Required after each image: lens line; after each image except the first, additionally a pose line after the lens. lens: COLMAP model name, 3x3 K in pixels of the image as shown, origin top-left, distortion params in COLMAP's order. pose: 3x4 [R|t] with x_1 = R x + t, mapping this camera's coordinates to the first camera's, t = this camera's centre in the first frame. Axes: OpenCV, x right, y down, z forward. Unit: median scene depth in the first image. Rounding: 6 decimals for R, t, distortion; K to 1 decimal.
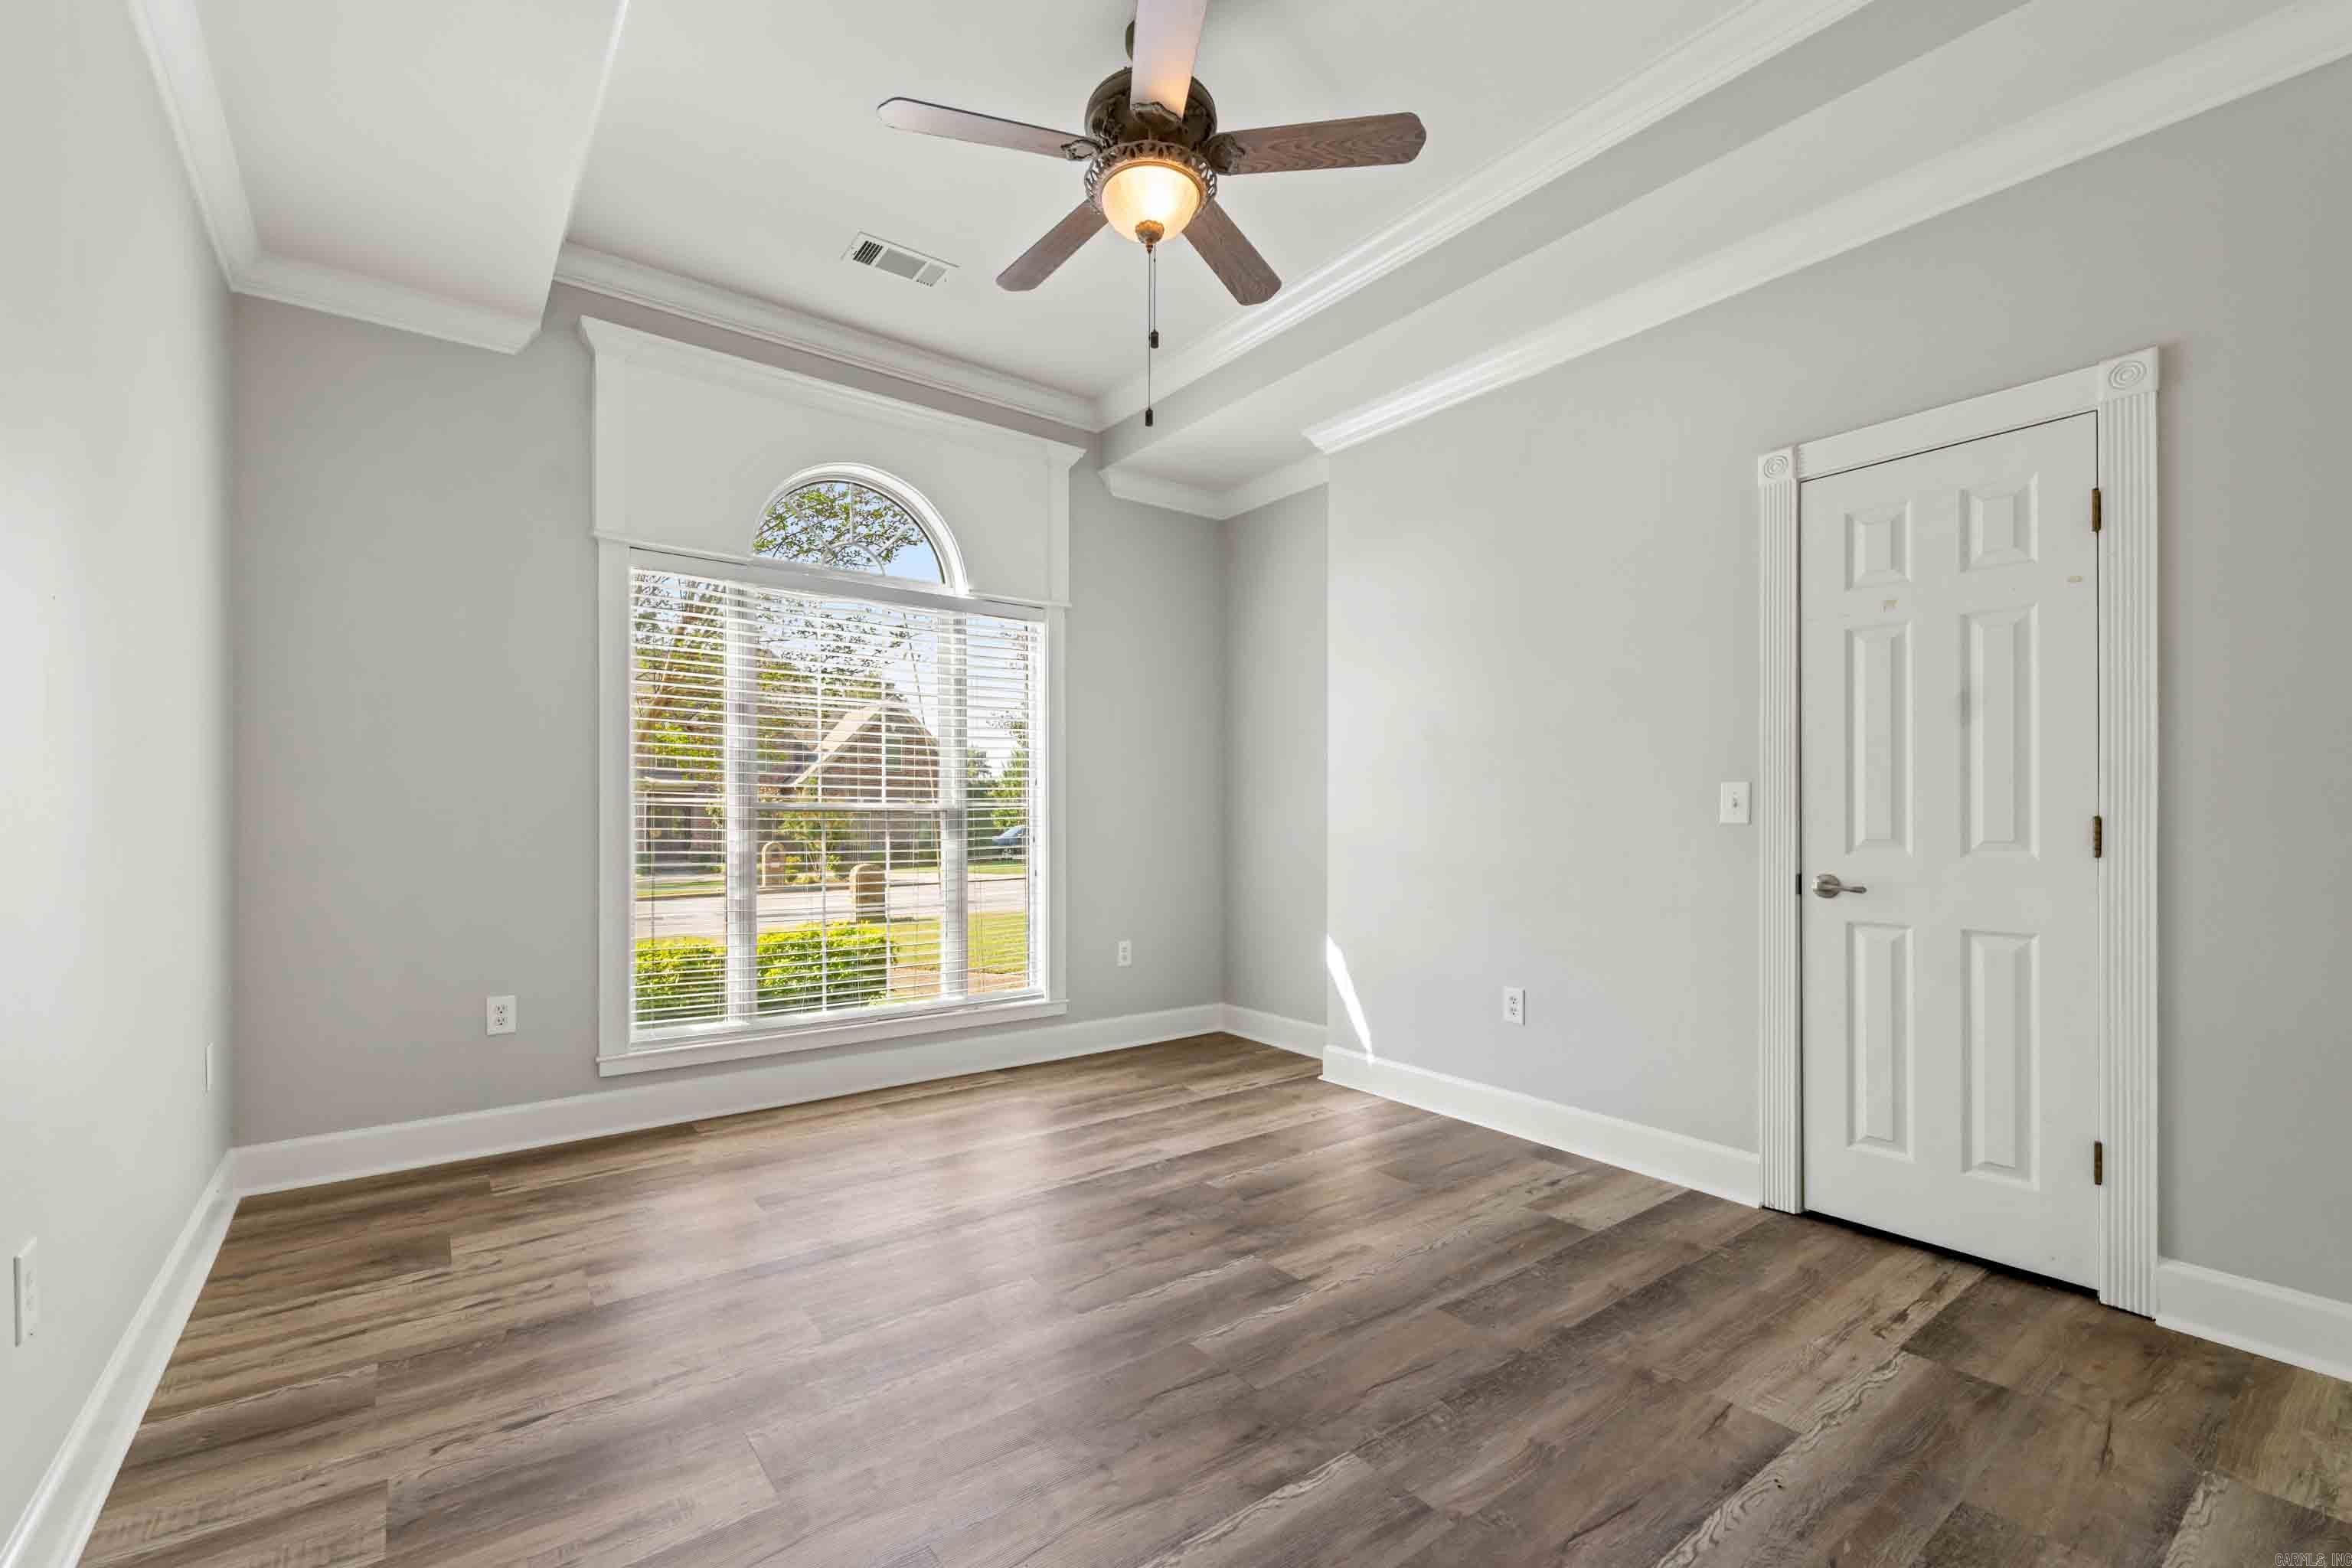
lens RADIAL K [[975.3, 0, 1183.3], [0, 975.3, 804.6], [0, 0, 1]] dist [0.002008, -0.000170]
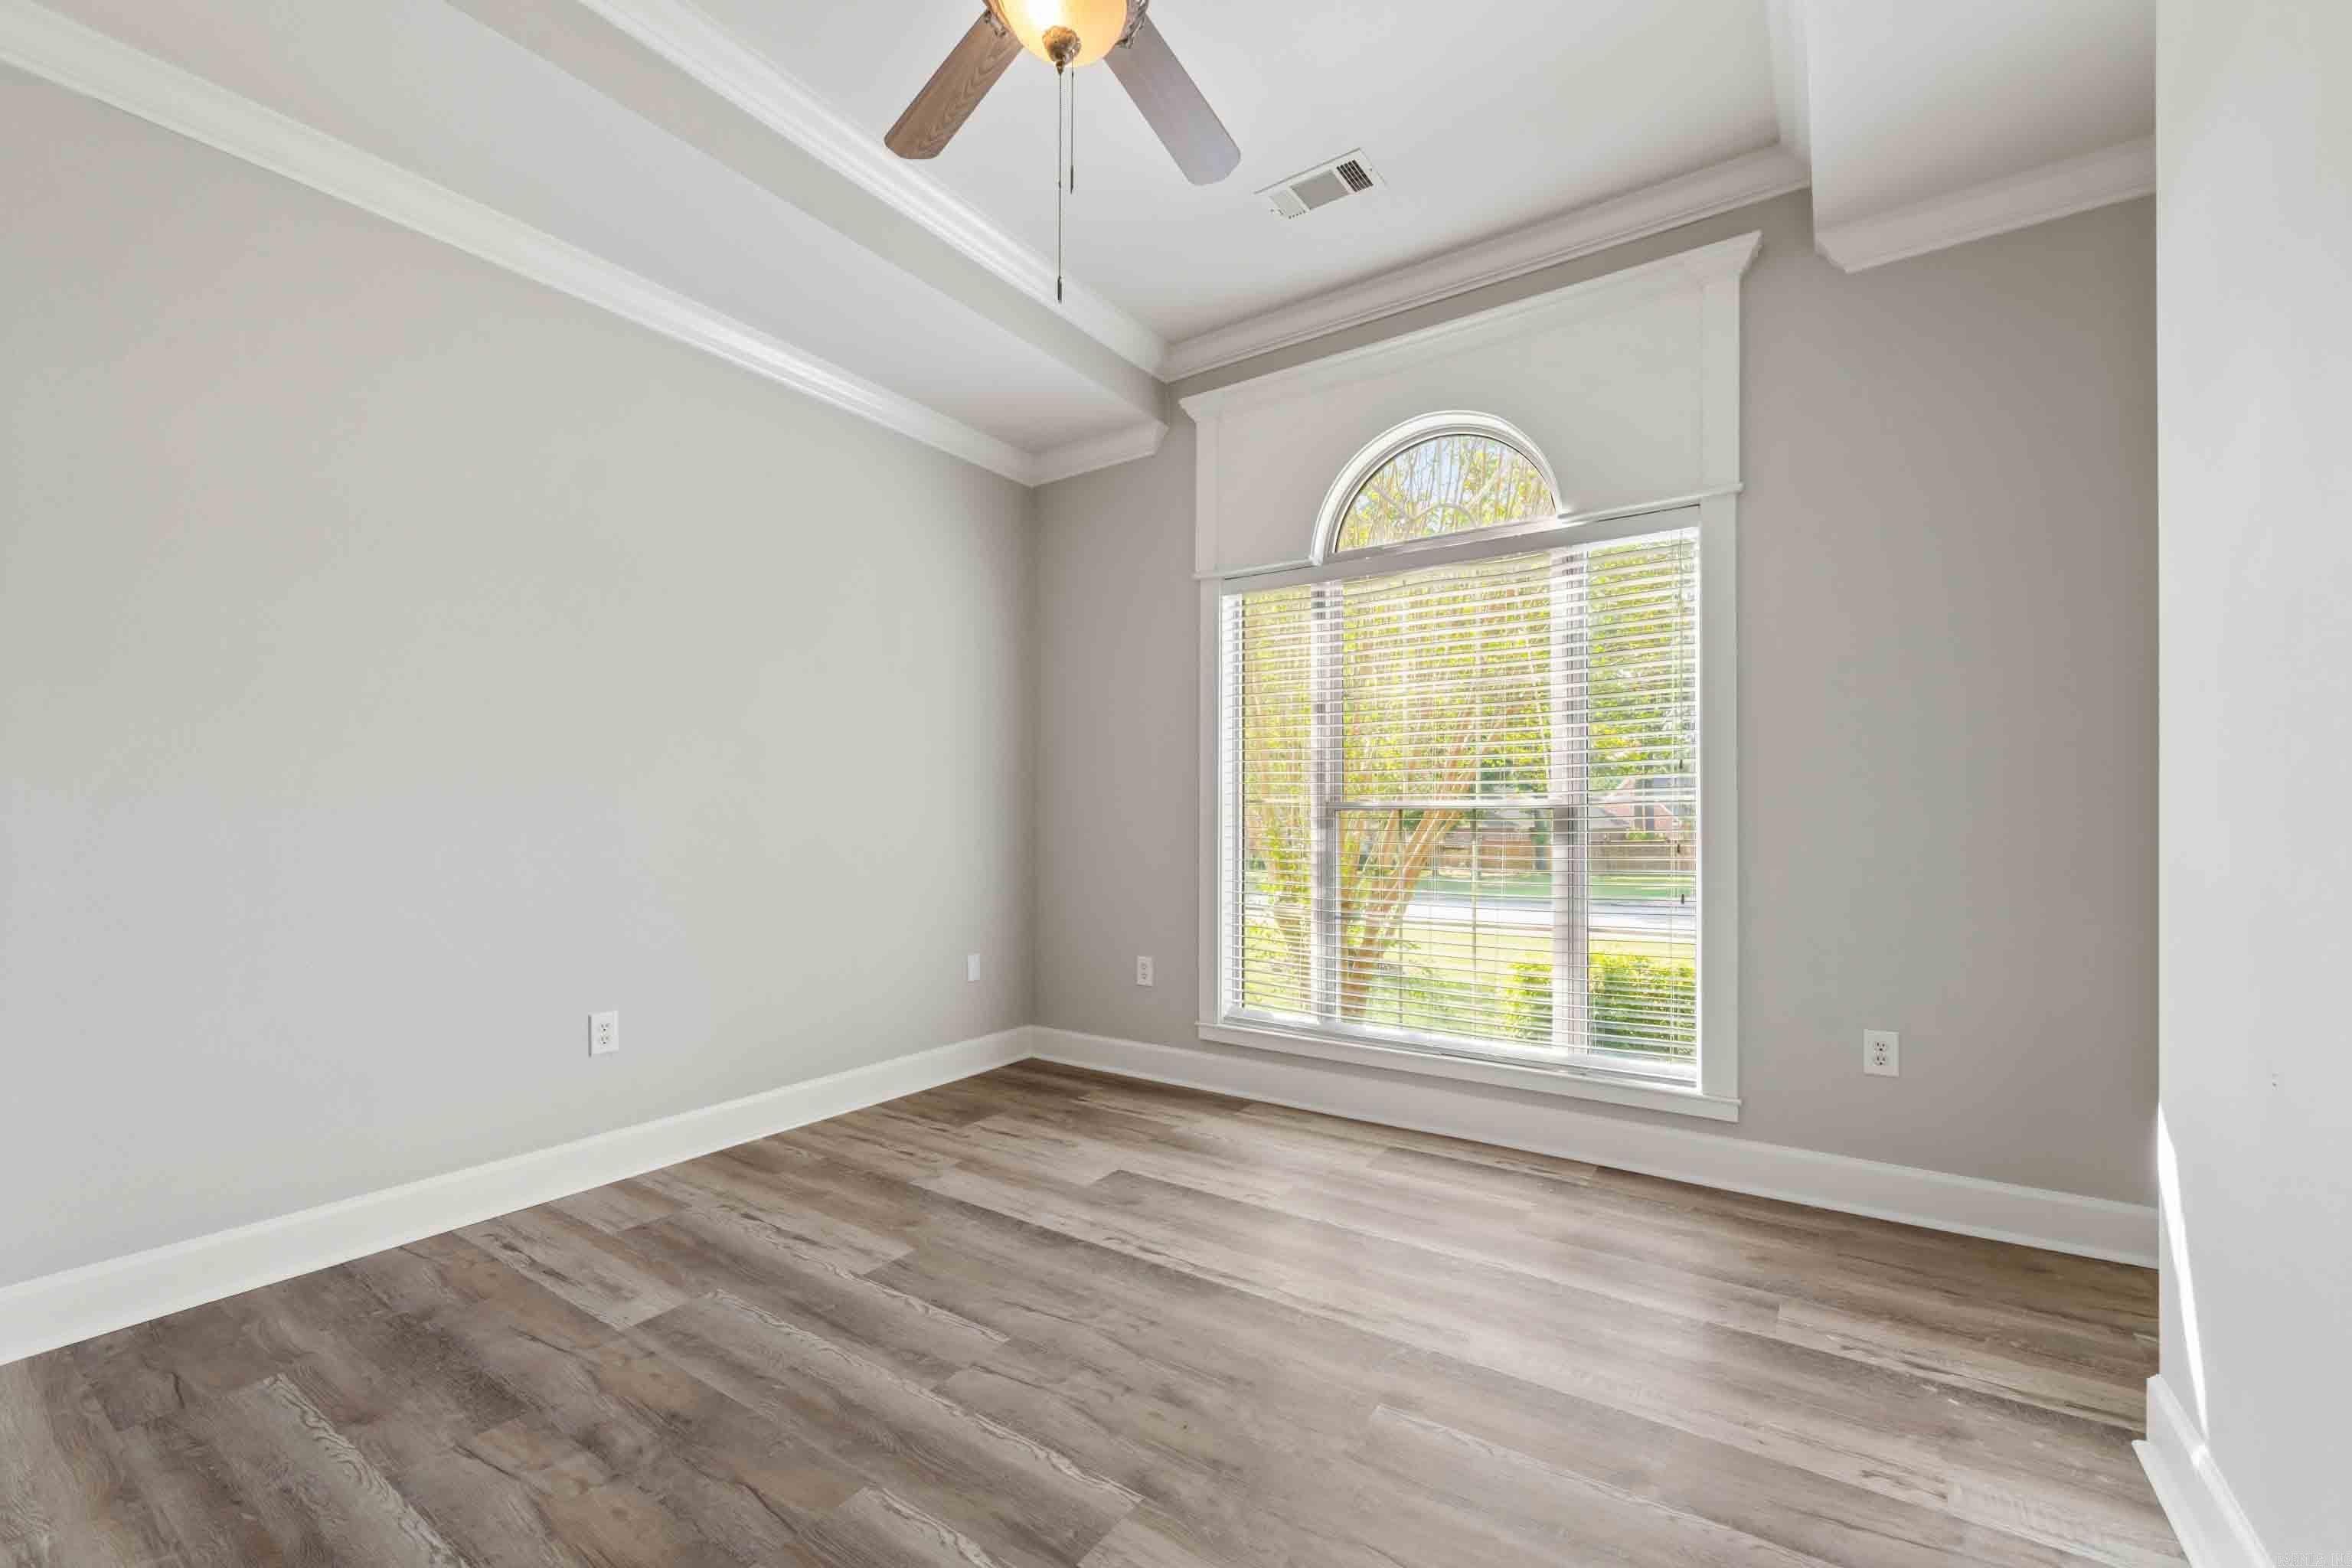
lens RADIAL K [[975.3, 0, 1183.3], [0, 975.3, 804.6], [0, 0, 1]] dist [0.002008, -0.000170]
pose [[0.318234, -0.016457, -0.947869, 0.503176], [0.008702, 0.999858, -0.014438, 0.015428], [0.947972, -0.003654, 0.318332, 0.604115]]
